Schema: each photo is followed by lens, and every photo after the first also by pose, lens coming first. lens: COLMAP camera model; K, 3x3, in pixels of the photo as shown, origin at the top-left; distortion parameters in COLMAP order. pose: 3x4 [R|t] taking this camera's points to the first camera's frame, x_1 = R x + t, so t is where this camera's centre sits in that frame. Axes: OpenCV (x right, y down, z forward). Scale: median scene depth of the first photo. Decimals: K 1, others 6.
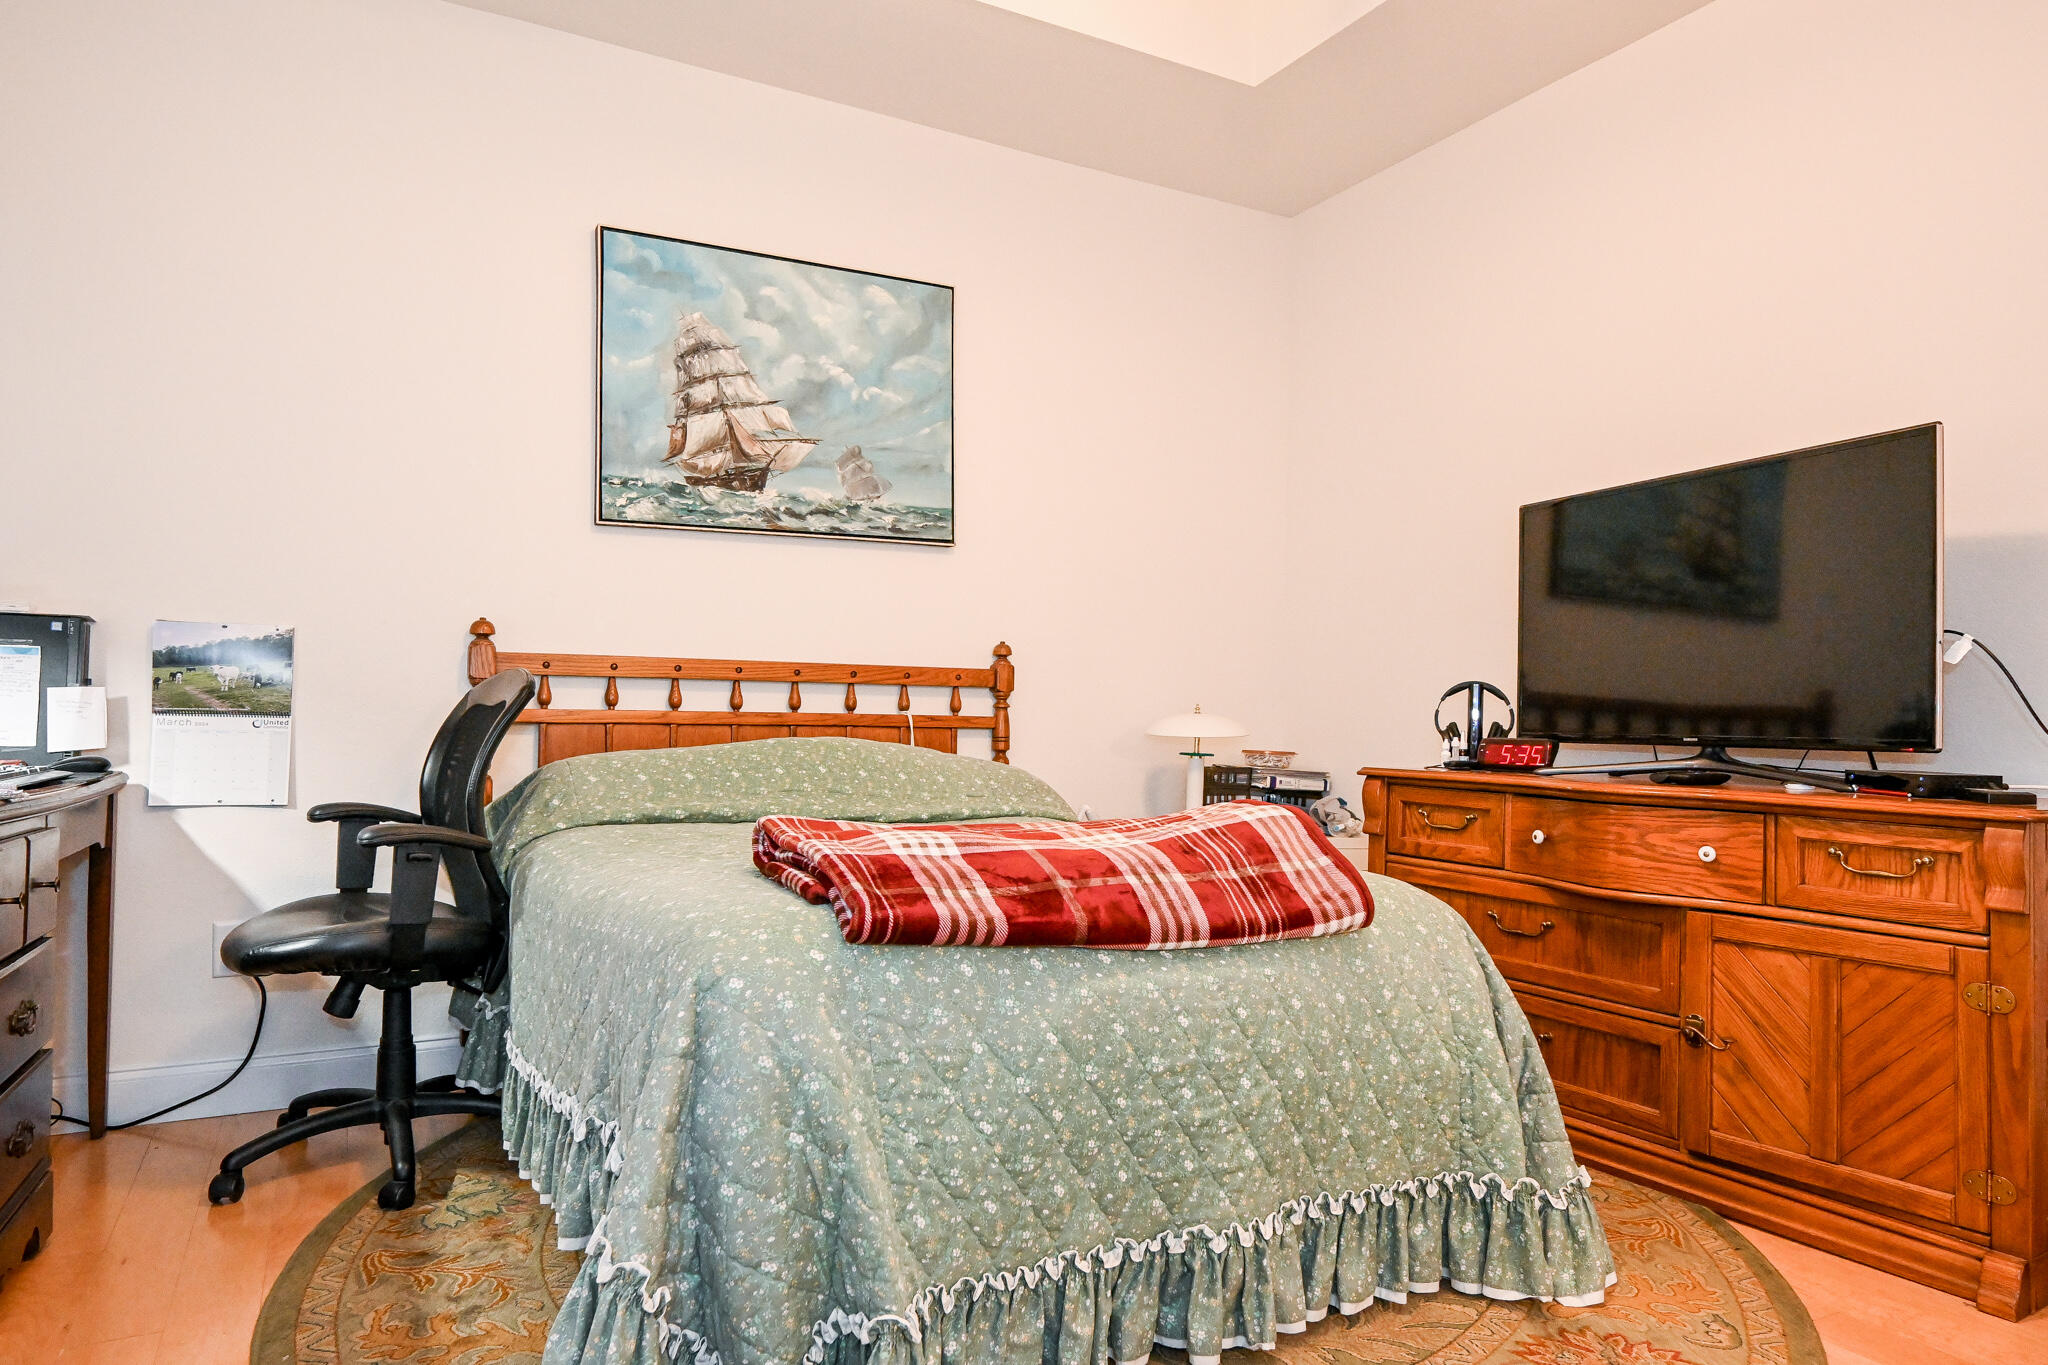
lens RADIAL K [[1248.0, 0, 1029.5], [0, 1248.0, 693.0], [0, 0, 1]] dist [-0.006848, 0.001704]
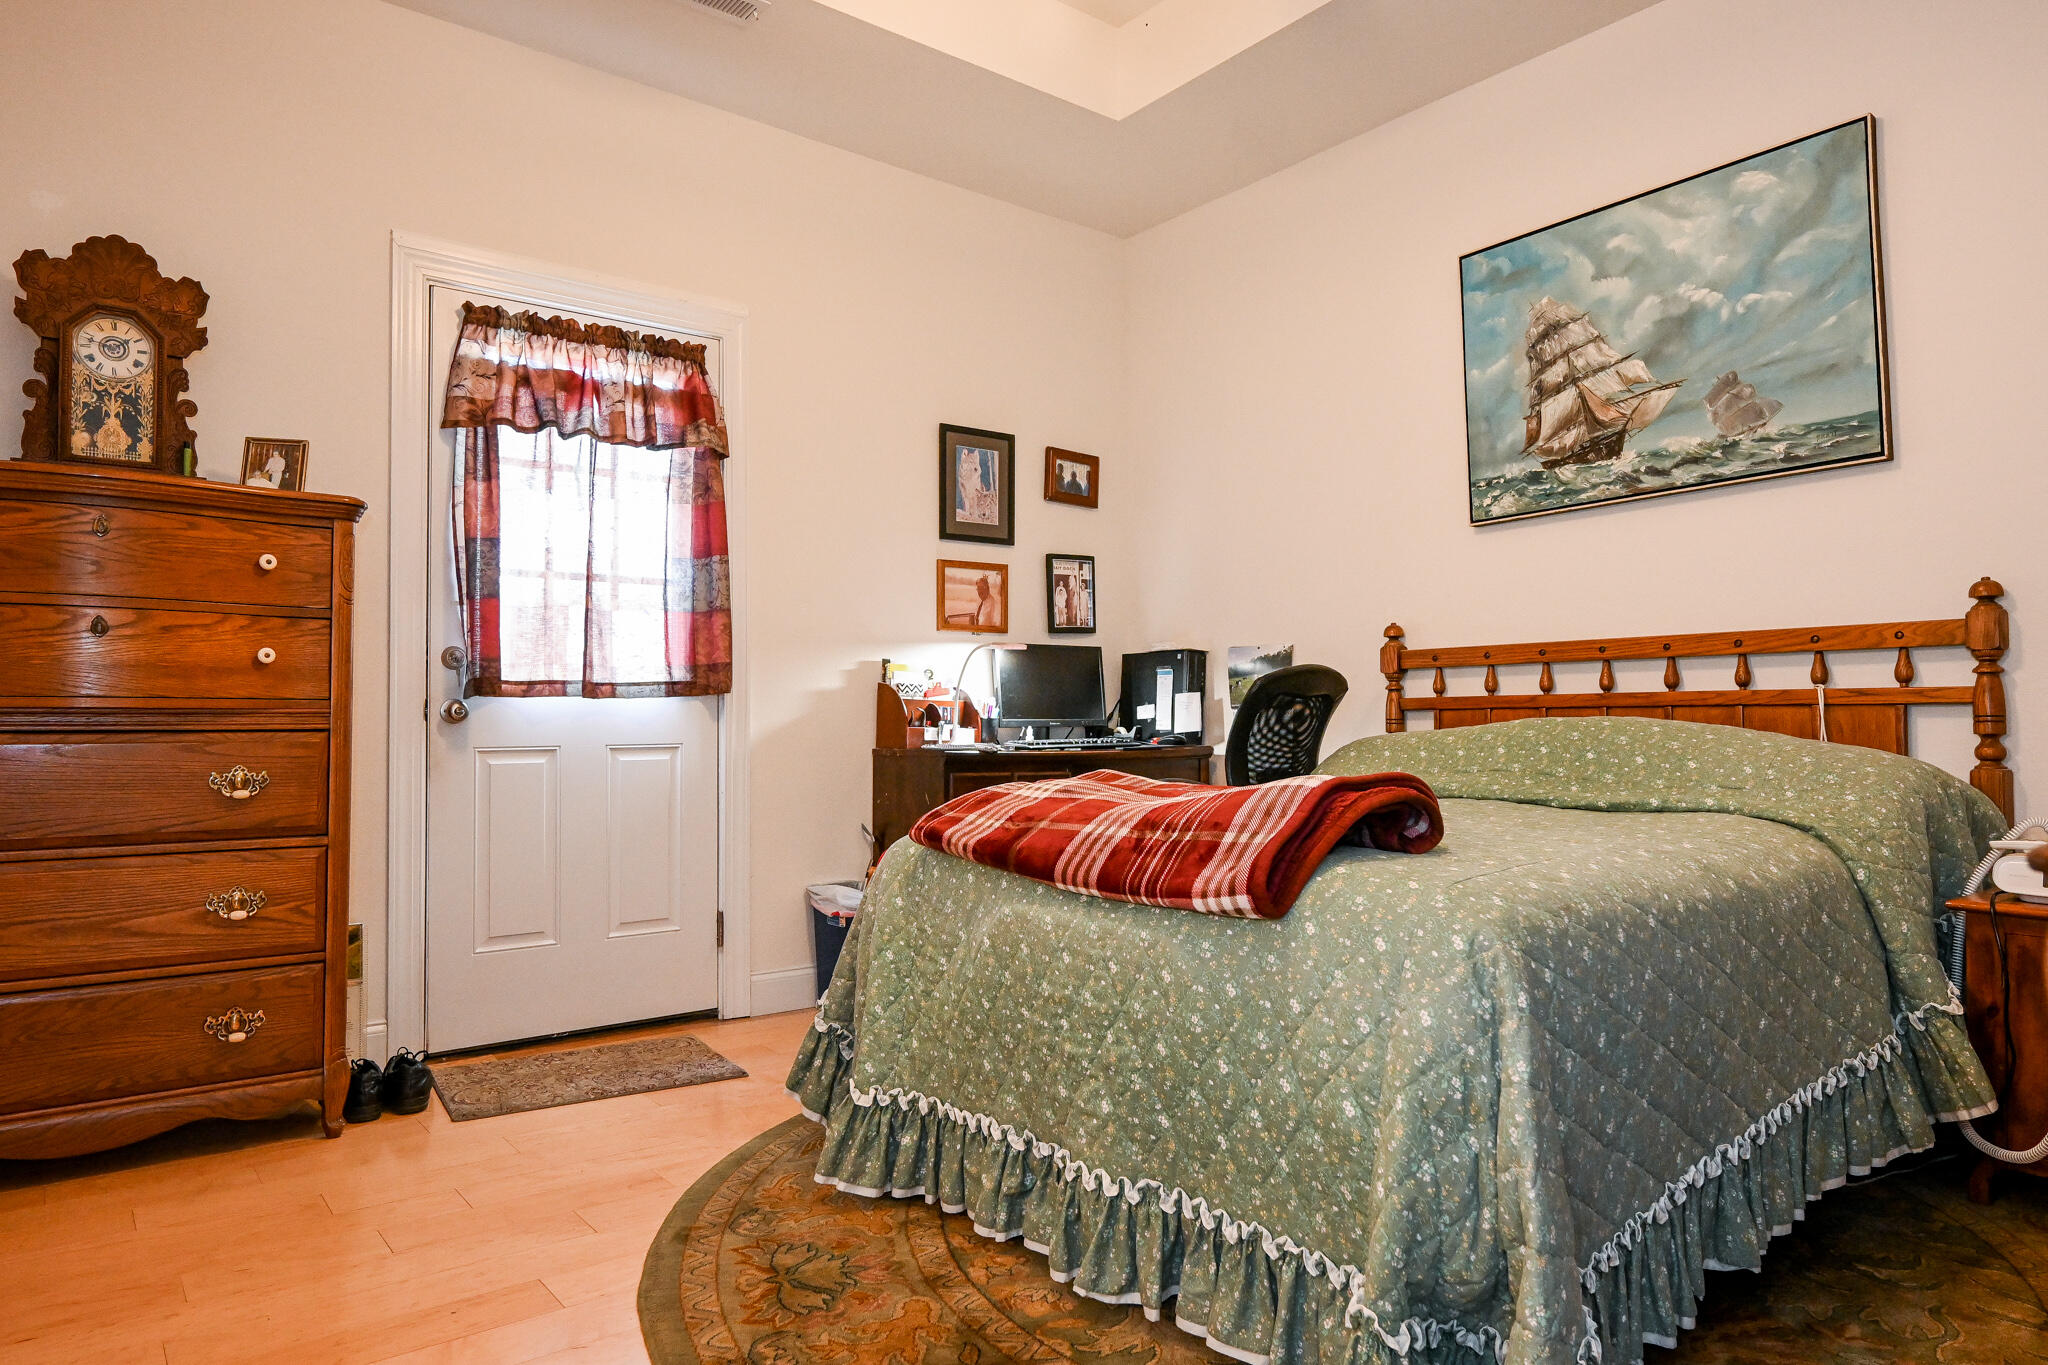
lens RADIAL K [[1248.0, 0, 1033.3], [0, 1248.0, 682.3], [0, 0, 1]] dist [-0.006848, 0.001704]
pose [[0.185671, -0.048115, -0.981433, 0.612263], [0.027592, 0.998662, -0.043740, 0.035627], [0.982224, -0.018958, 0.186751, 0.395353]]
